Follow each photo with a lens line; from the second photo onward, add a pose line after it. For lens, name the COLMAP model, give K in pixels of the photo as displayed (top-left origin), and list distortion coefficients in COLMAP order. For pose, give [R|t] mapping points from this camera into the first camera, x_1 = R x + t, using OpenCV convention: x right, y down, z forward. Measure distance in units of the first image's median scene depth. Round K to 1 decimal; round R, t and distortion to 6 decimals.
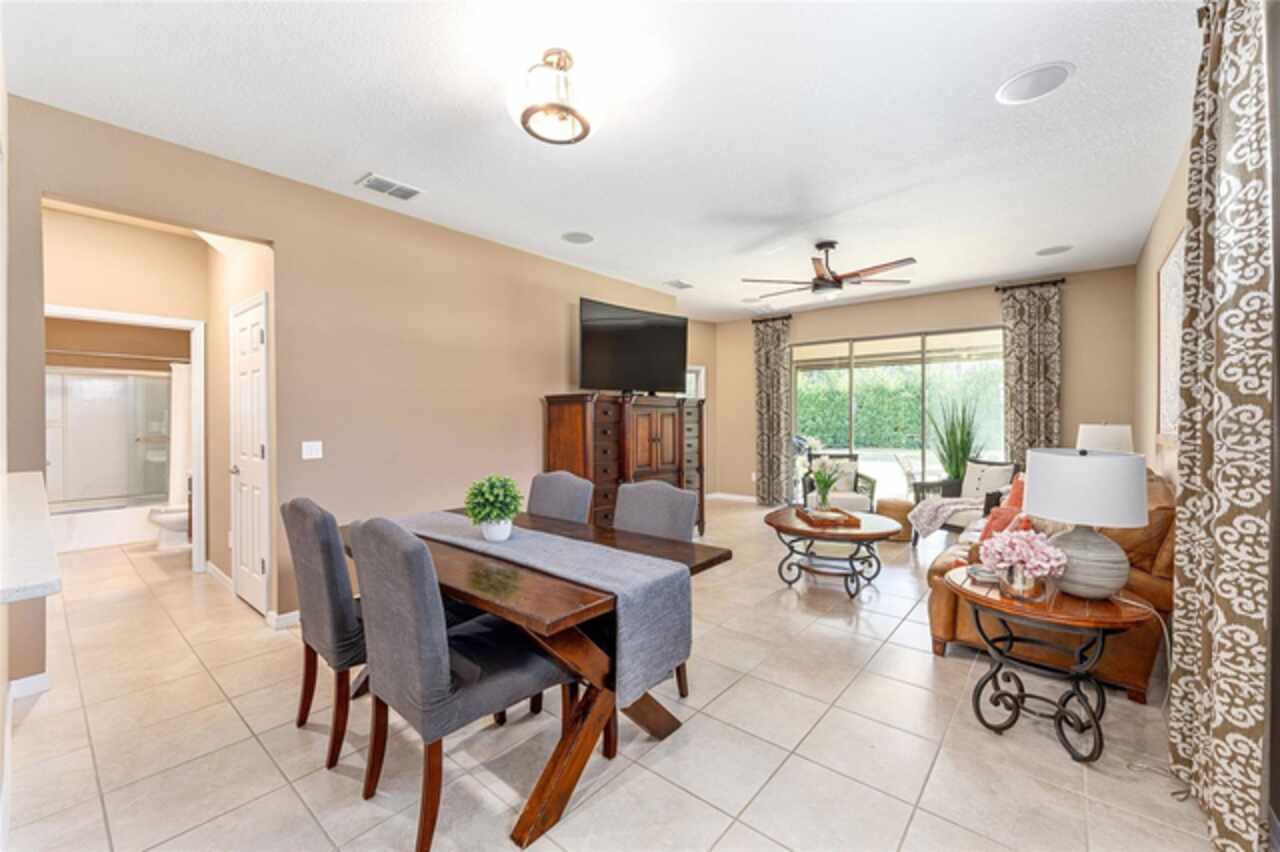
lens RADIAL K [[512.4, 0, 641.1], [0, 512.4, 421.8], [0, 0, 1]] dist [-0.000939, 0.000261]
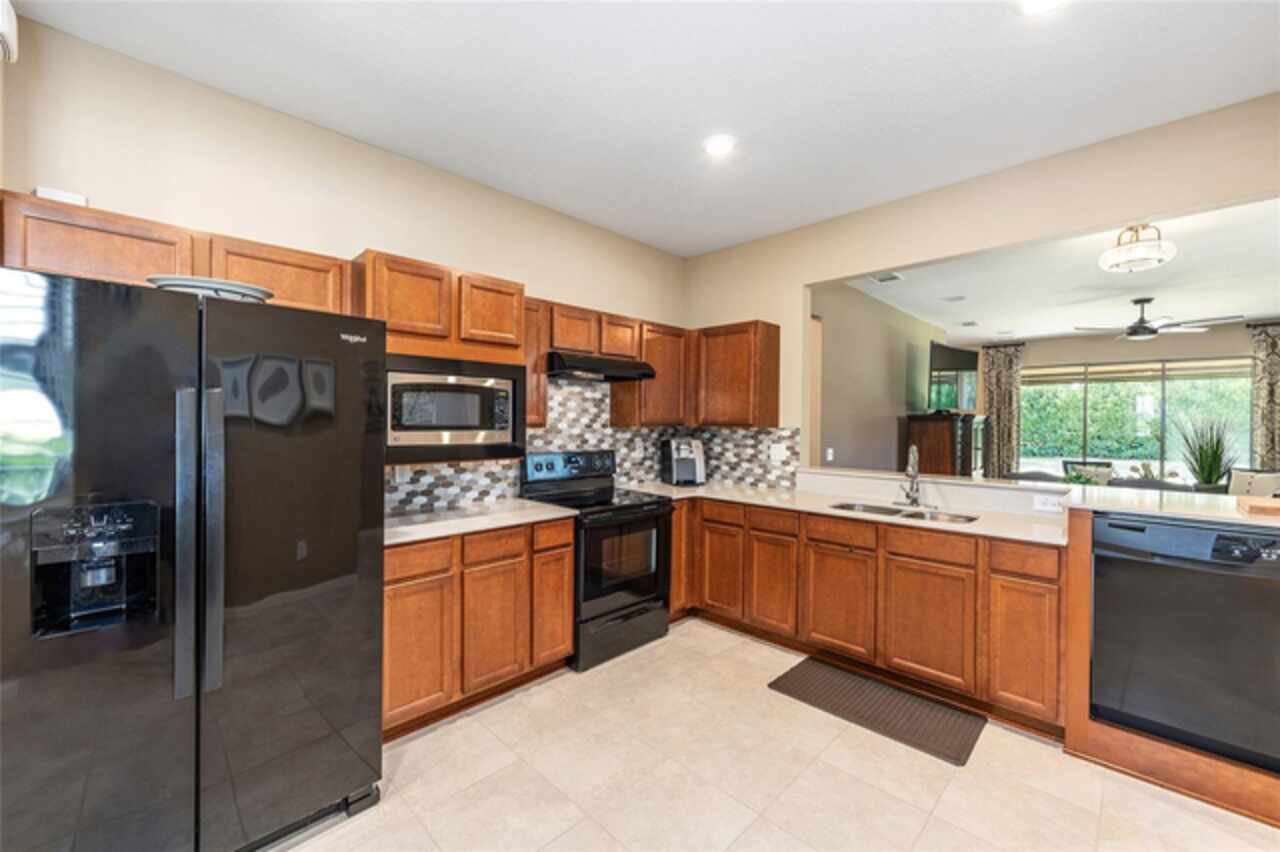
lens RADIAL K [[512.4, 0, 640.3], [0, 512.4, 425.2], [0, 0, 1]] dist [-0.000939, 0.000261]
pose [[0.996622, 0.009054, -0.081628, -0.633138], [-0.008965, 0.999959, 0.001454, -0.016089], [0.081638, -0.000717, 0.996662, -0.315038]]
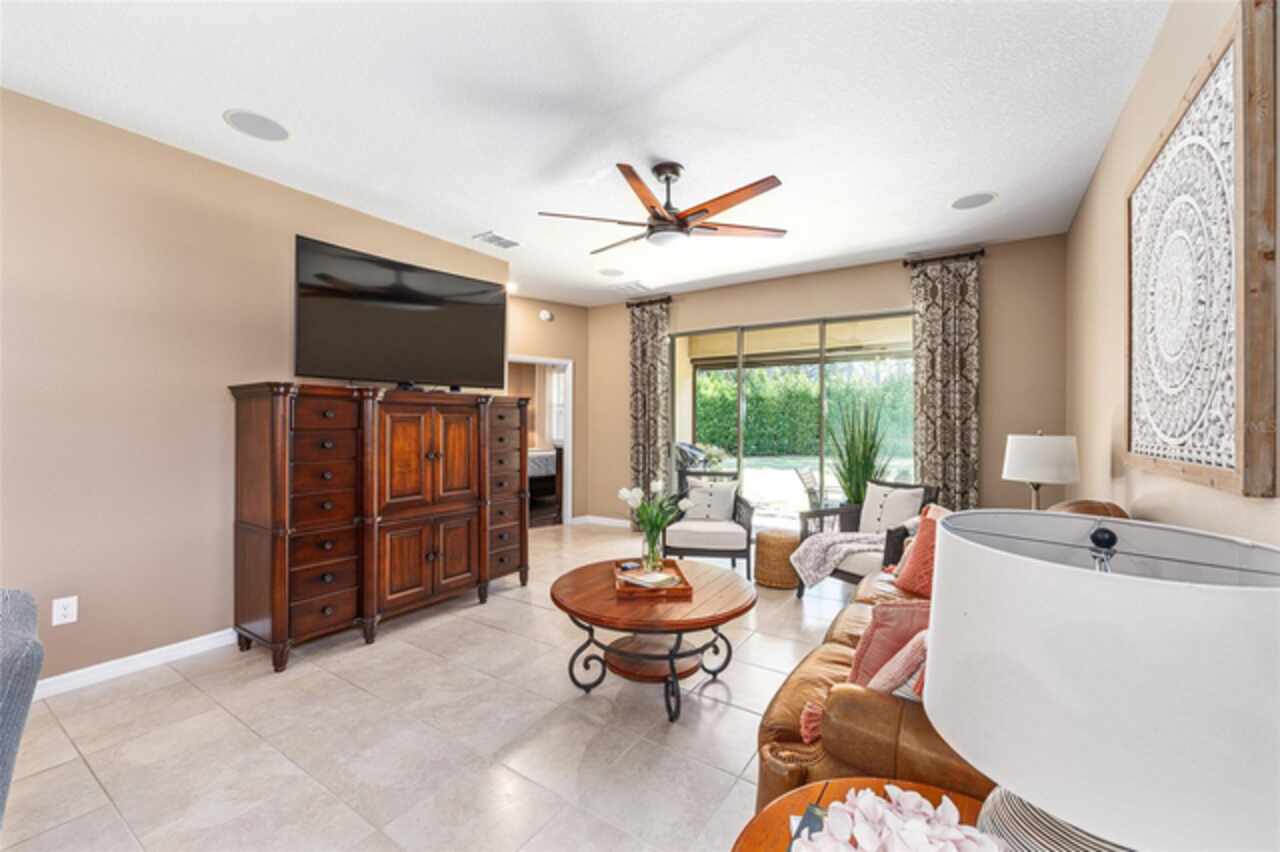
lens RADIAL K [[512.4, 0, 640.4], [0, 512.4, 424.3], [0, 0, 1]] dist [-0.000939, 0.000261]
pose [[0.993243, 0.005322, 0.115932, 0.198185], [-0.004512, 0.999964, -0.007246, -0.001528], [-0.115967, 0.006674, 0.993231, 0.262681]]
